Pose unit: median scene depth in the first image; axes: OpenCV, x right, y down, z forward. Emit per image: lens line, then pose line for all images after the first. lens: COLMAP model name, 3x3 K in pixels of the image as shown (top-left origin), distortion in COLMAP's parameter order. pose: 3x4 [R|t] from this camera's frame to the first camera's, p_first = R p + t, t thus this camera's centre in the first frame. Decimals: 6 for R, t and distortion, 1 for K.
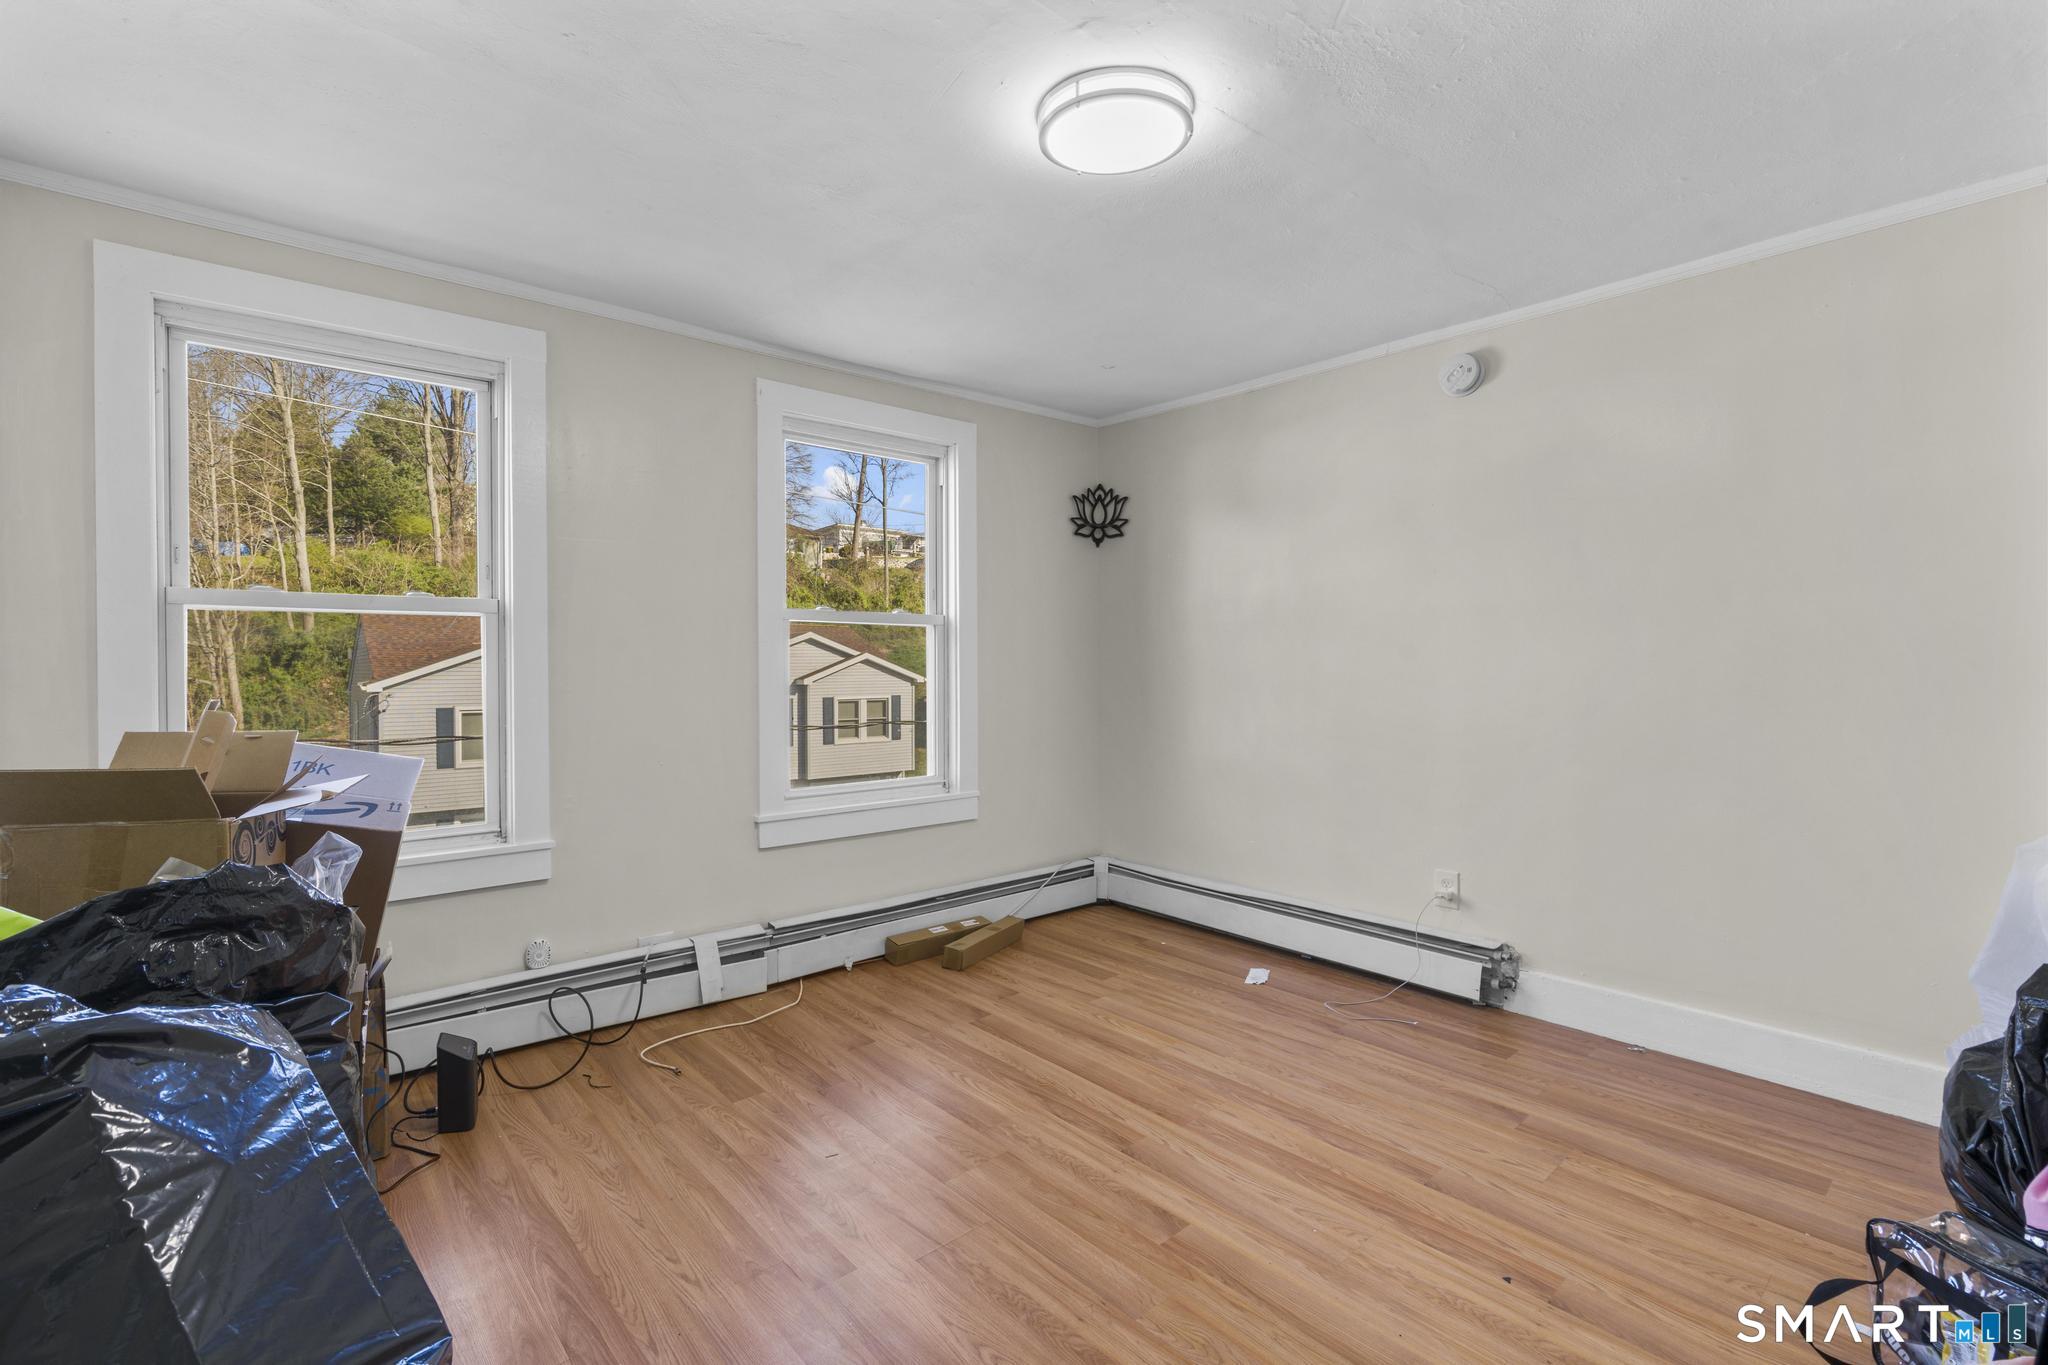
lens RADIAL K [[937.5, 0, 1016.5], [0, 937.5, 680.7], [0, 0, 1]] dist [-0.001856, 0.000518]
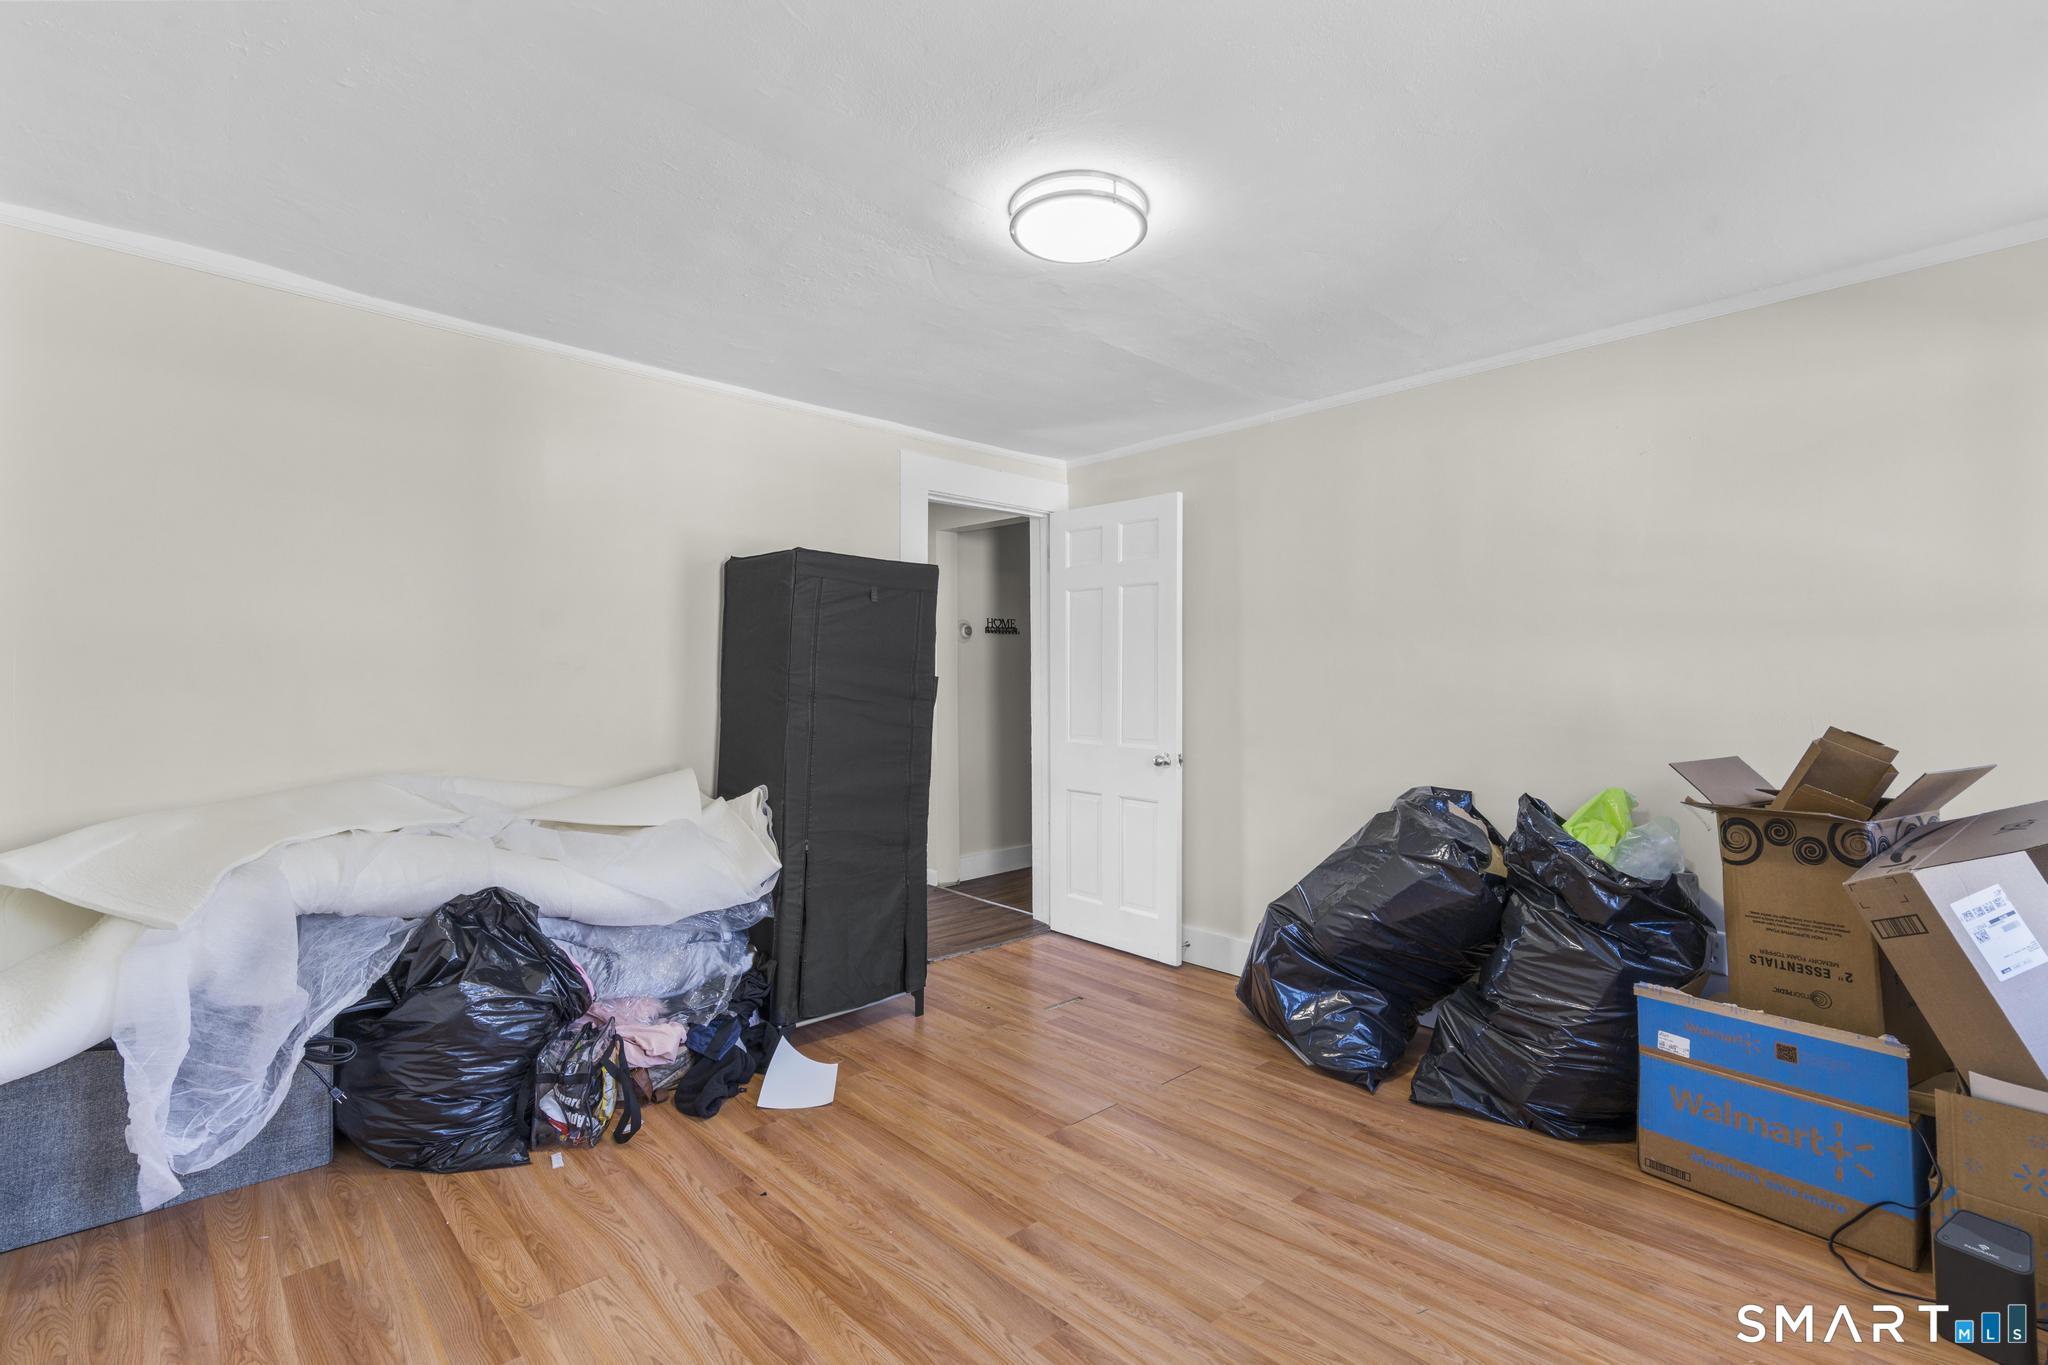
lens RADIAL K [[937.5, 0, 1016.5], [0, 937.5, 680.7], [0, 0, 1]] dist [-0.001856, 0.000518]
pose [[-0.999664, 0.000829, -0.025890, 0.194560], [0.000188, 0.999694, 0.024722, -0.065898], [0.025902, 0.024709, -0.999359, 1.978340]]
